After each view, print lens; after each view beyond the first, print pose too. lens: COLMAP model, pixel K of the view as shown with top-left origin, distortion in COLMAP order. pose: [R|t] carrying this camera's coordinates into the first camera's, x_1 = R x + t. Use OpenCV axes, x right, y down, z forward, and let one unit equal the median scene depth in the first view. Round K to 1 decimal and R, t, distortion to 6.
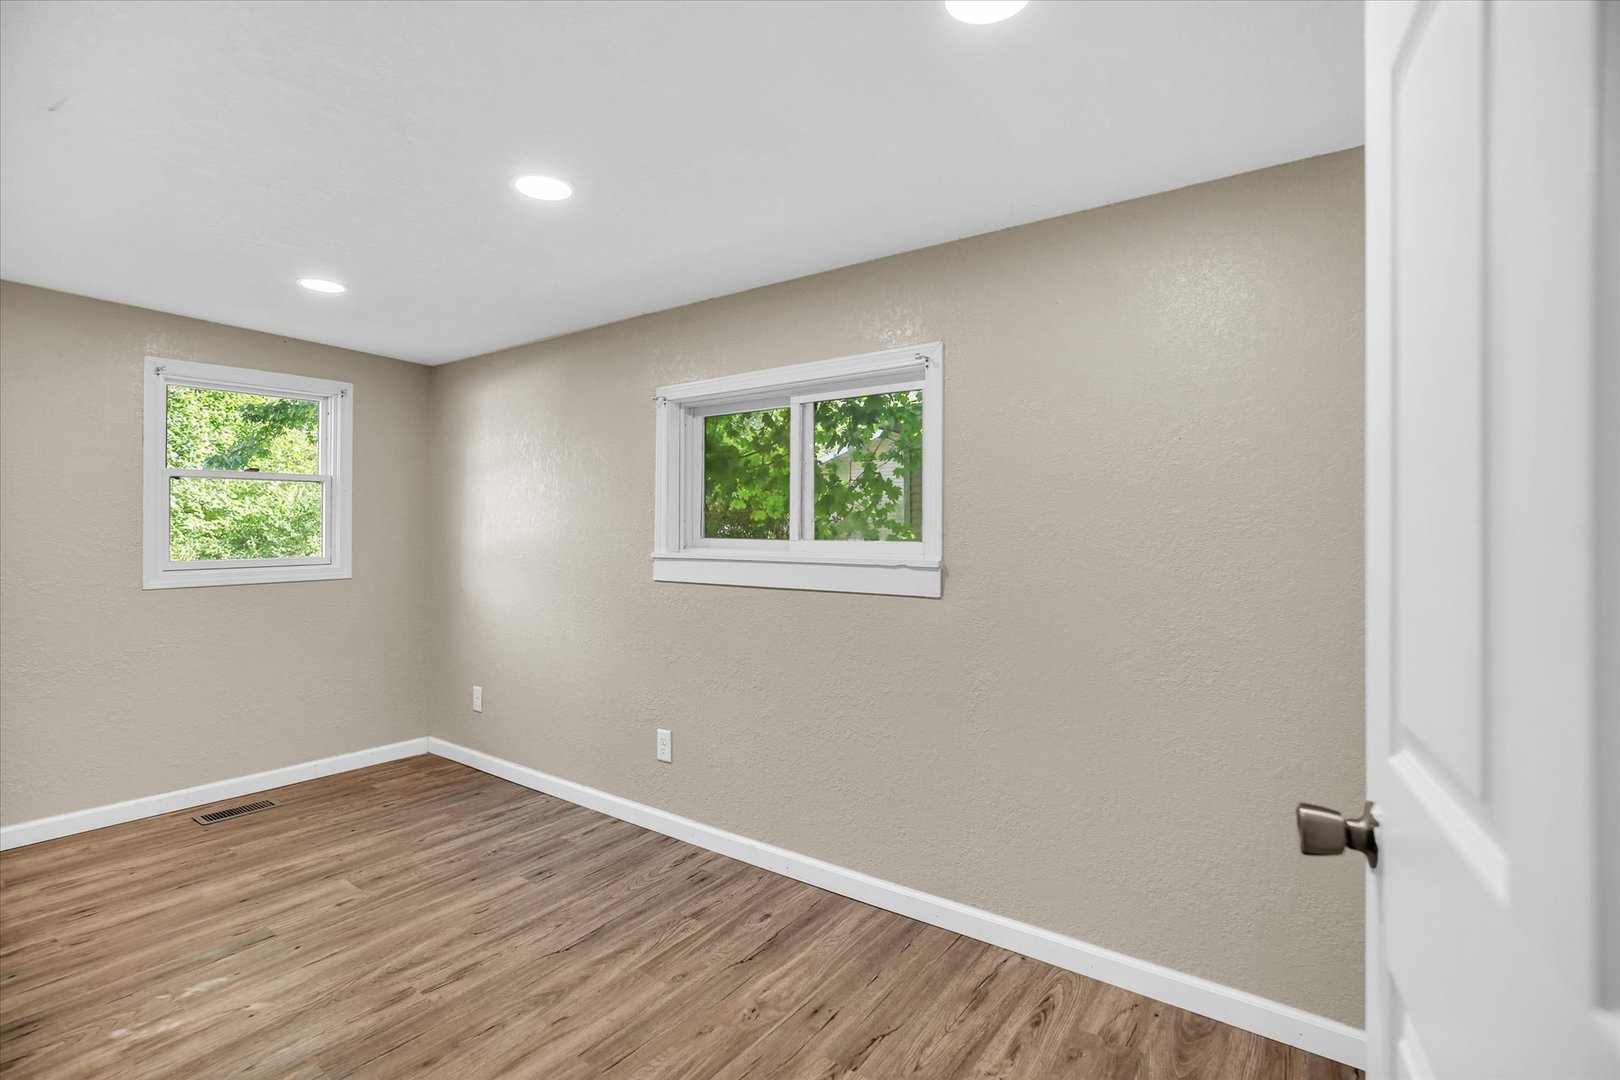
lens RADIAL K [[765.9, 0, 810.5], [0, 765.9, 540.5], [0, 0, 1]] dist [-0.021260, 0.002197]
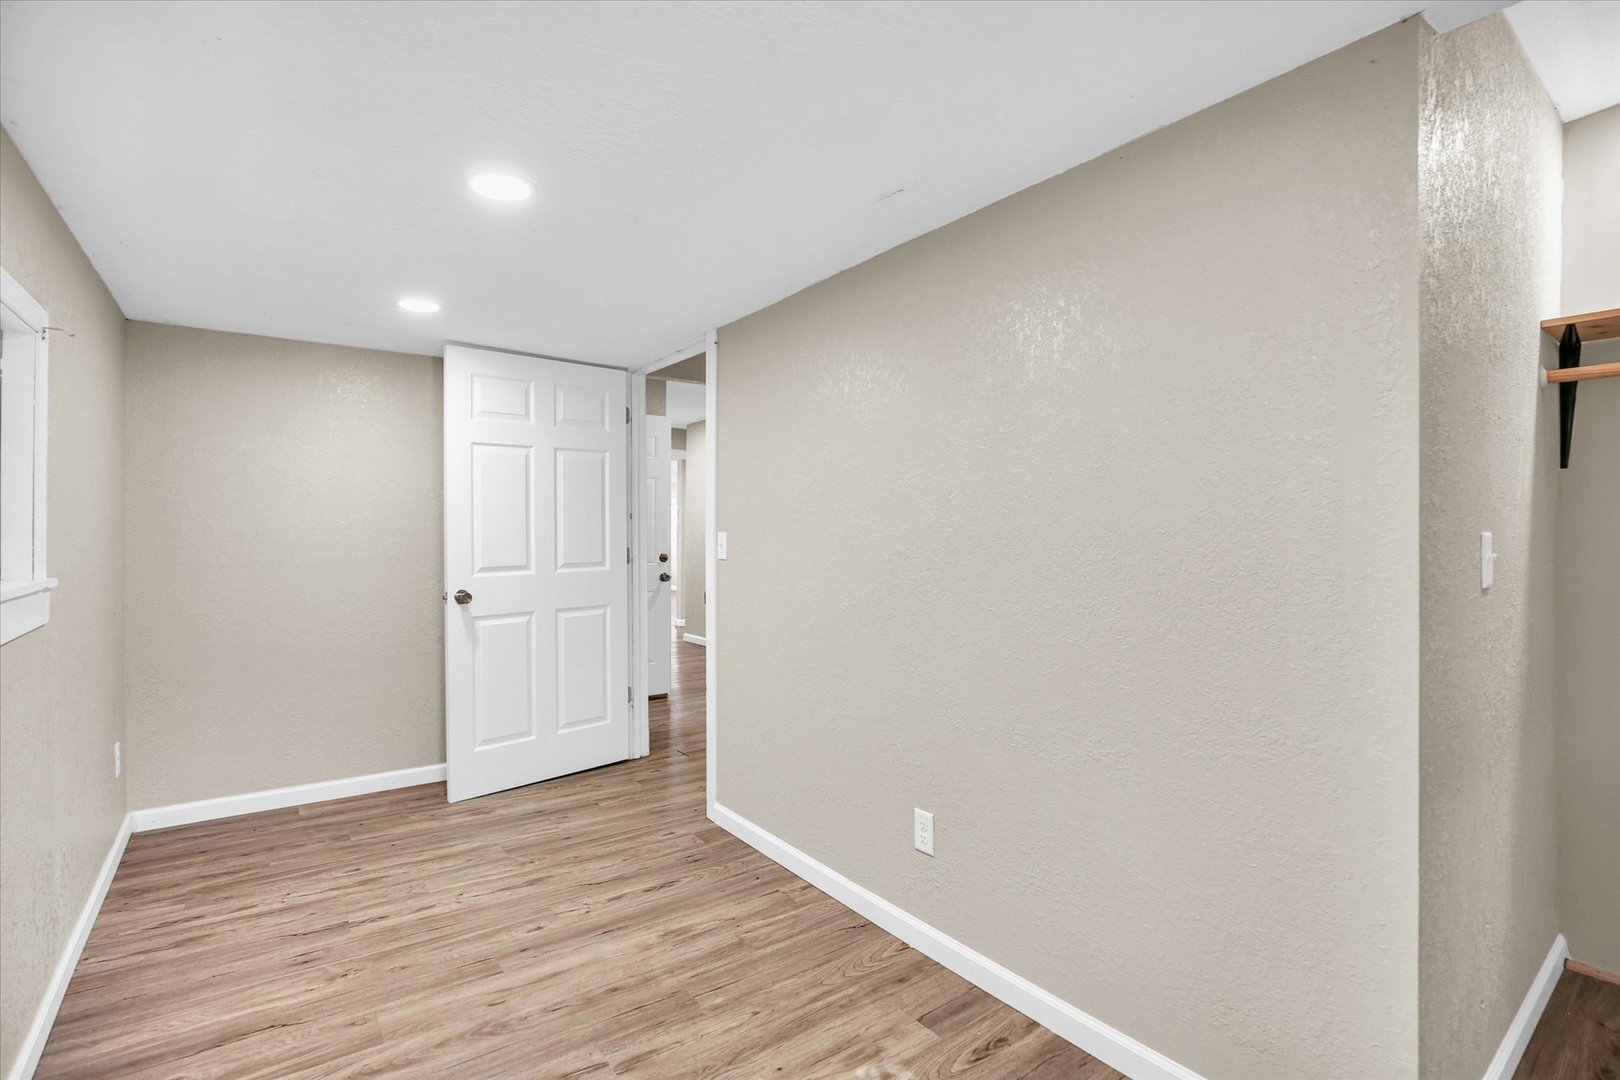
lens RADIAL K [[765.9, 0, 808.6], [0, 765.9, 528.1], [0, 0, 1]] dist [-0.021260, 0.002197]
pose [[-0.952536, 0.005398, 0.304377, -1.042063], [0.012007, 0.999731, 0.019848, -0.035535], [-0.304188, 0.022561, -0.952345, 1.814039]]
